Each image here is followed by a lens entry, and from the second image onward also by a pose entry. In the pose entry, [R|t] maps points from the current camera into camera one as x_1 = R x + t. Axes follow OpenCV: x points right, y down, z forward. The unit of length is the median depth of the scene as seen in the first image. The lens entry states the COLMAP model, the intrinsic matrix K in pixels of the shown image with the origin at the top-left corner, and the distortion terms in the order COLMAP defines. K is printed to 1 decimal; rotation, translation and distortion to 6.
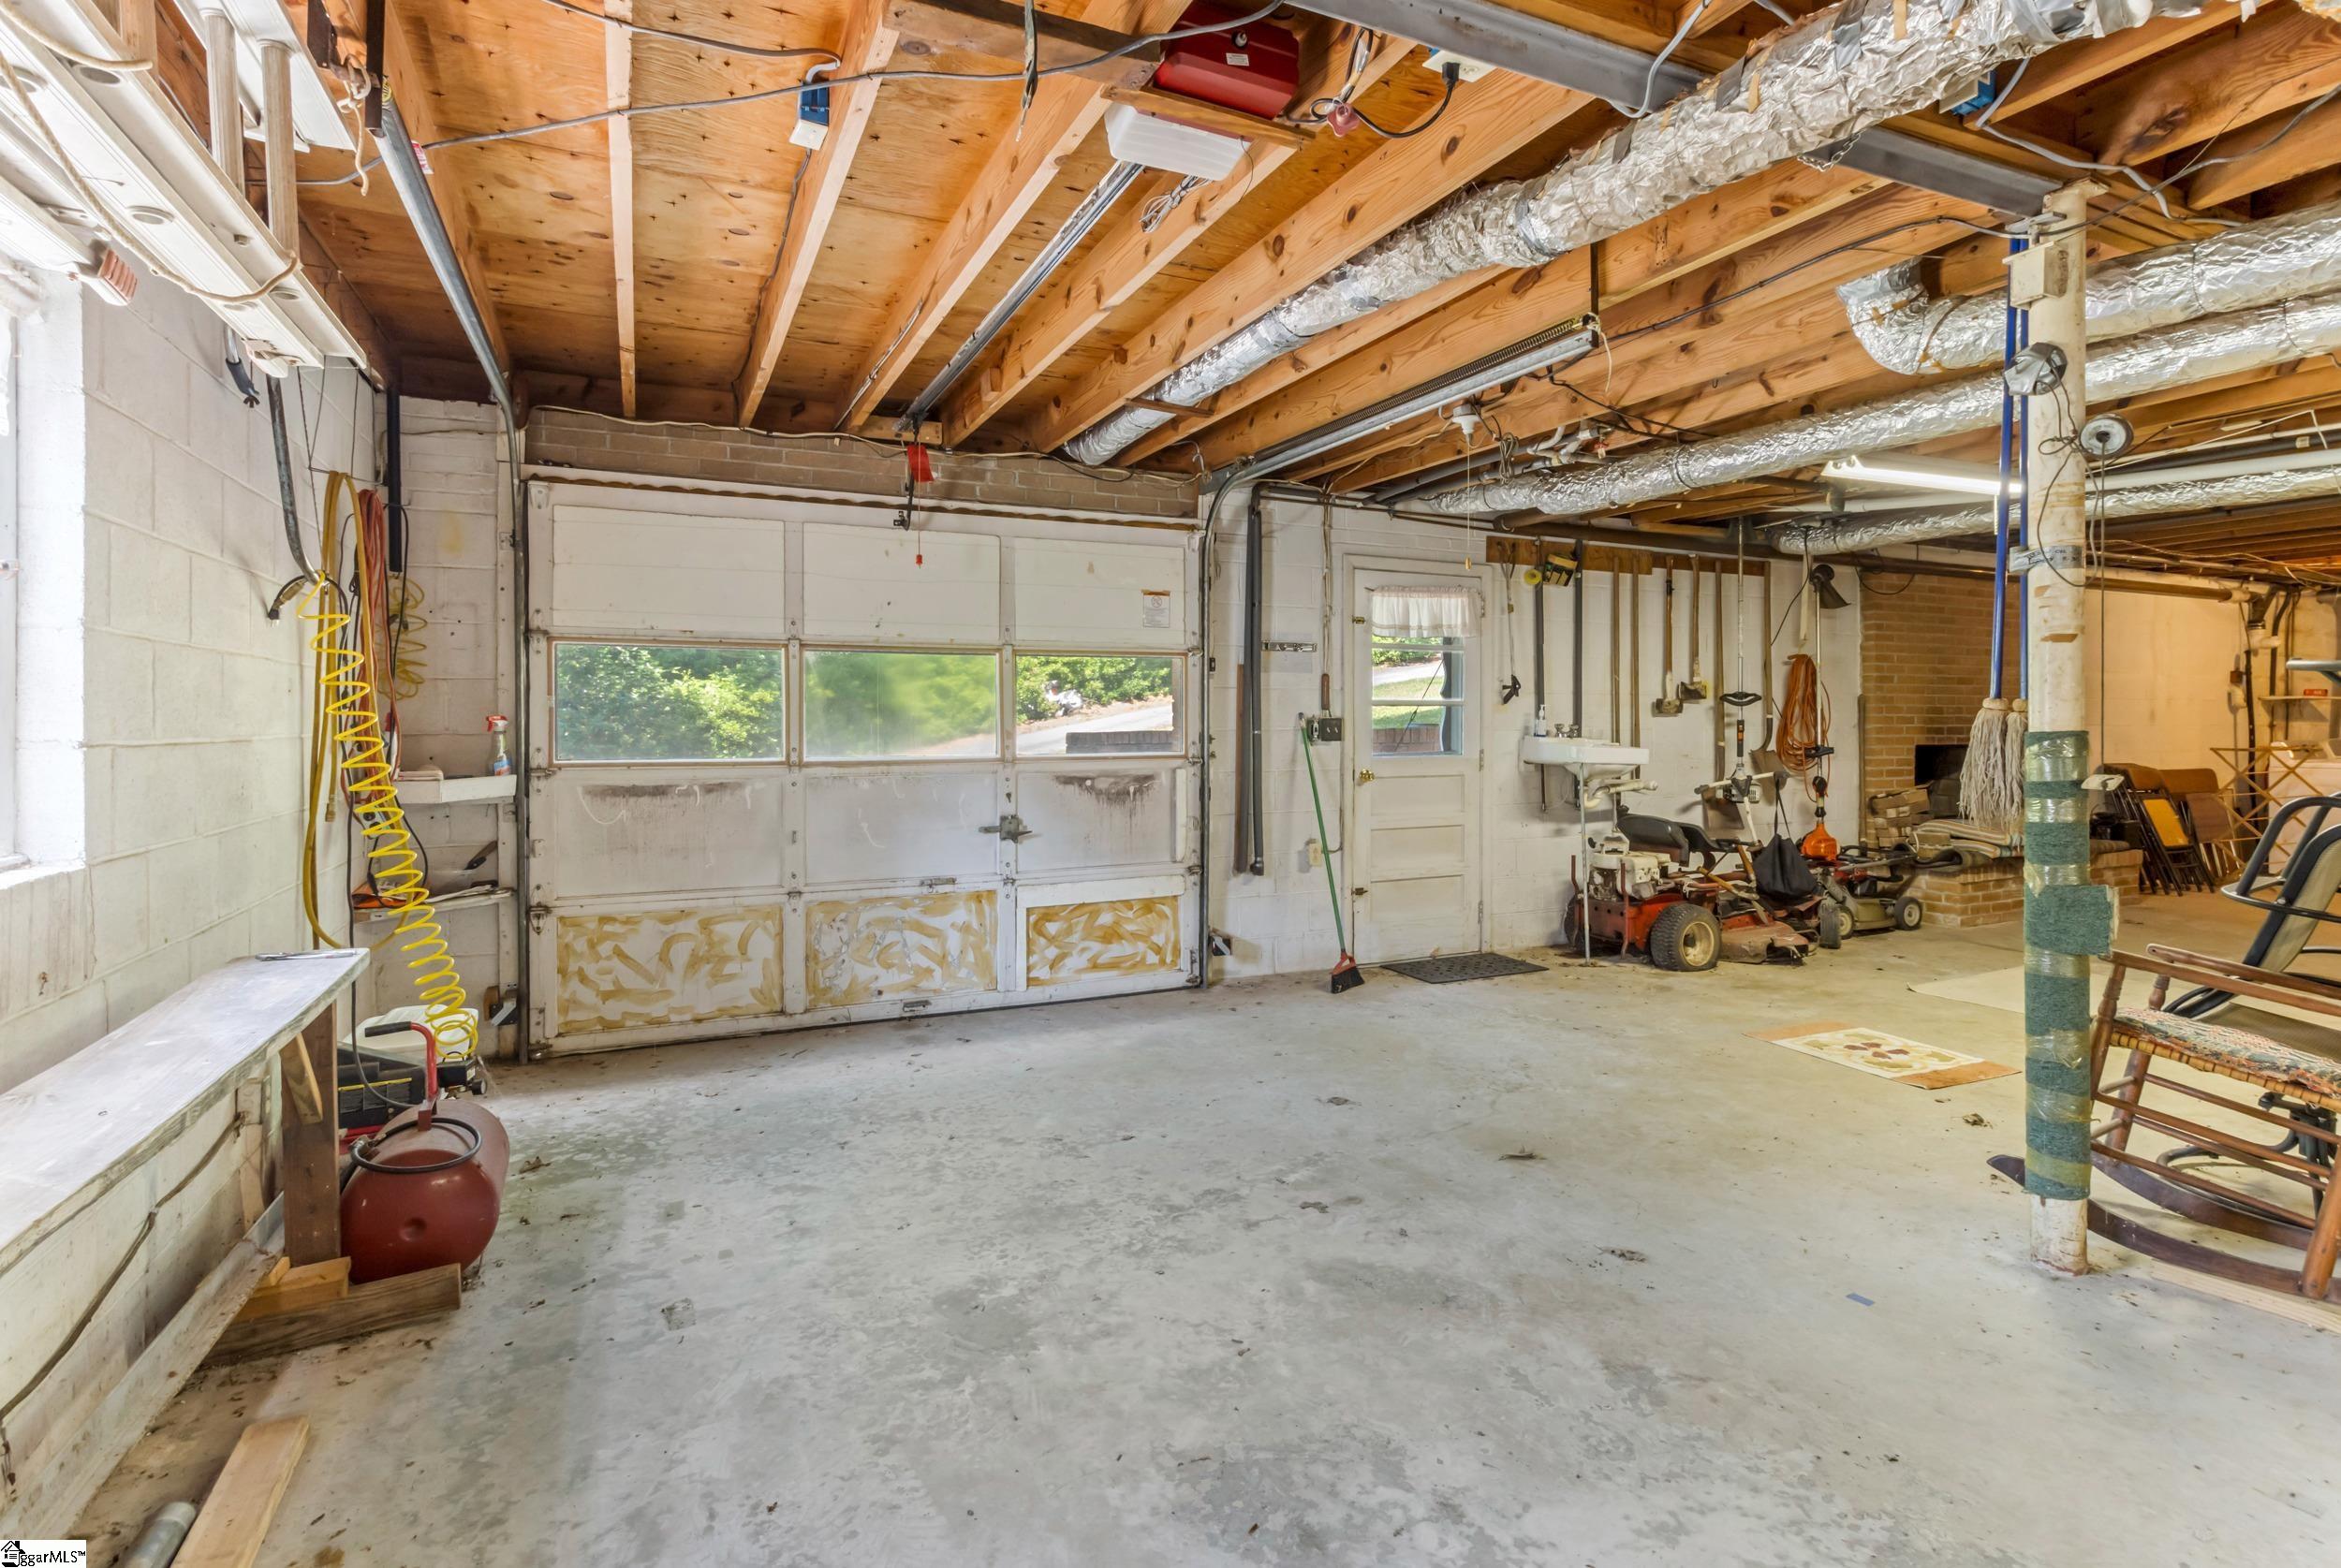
lens RADIAL K [[1129.2, 0, 1214.1], [0, 1129.2, 719.1], [0, 0, 1]] dist [0.001893, 0.002937]
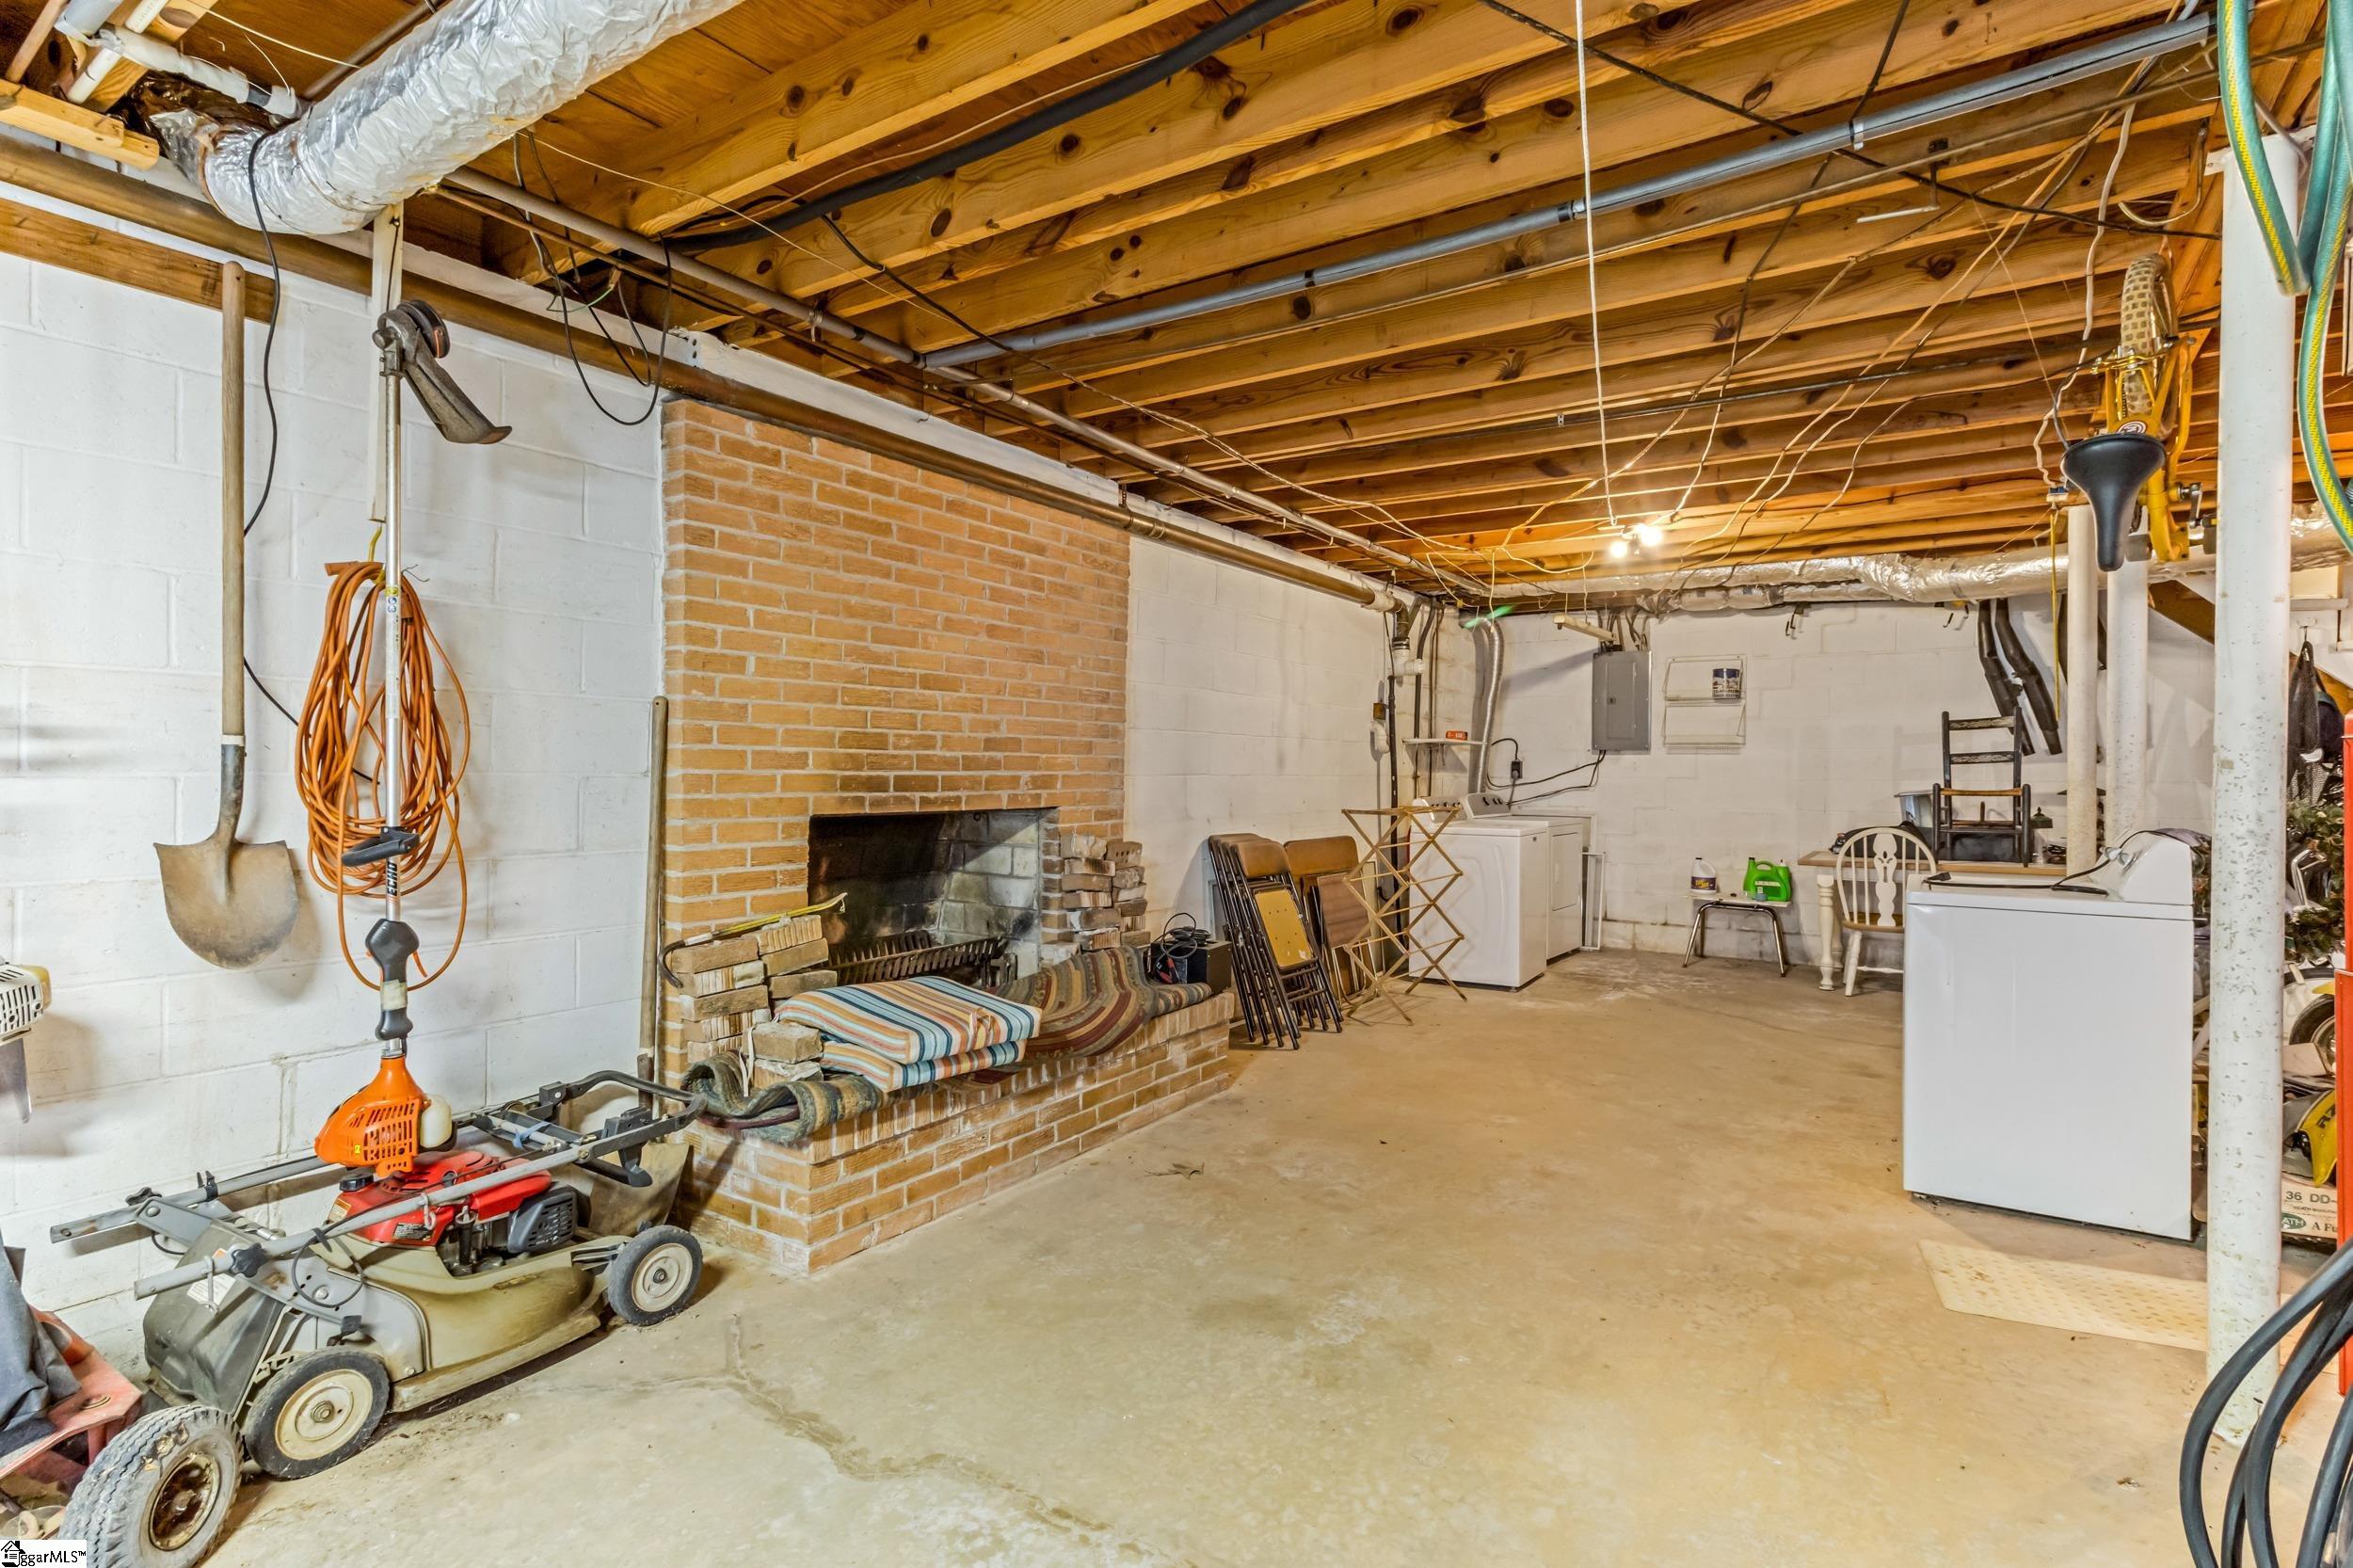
lens RADIAL K [[1135.1, 0, 1172.6], [0, 1135.1, 777.7], [0, 0, 1]] dist [0.001893, 0.002937]
pose [[0.864183, 0.002956, 0.503169, 0.441952], [-0.006157, 0.999970, 0.004700, 0.004141], [-0.503140, -0.007160, 0.864175, 0.457385]]
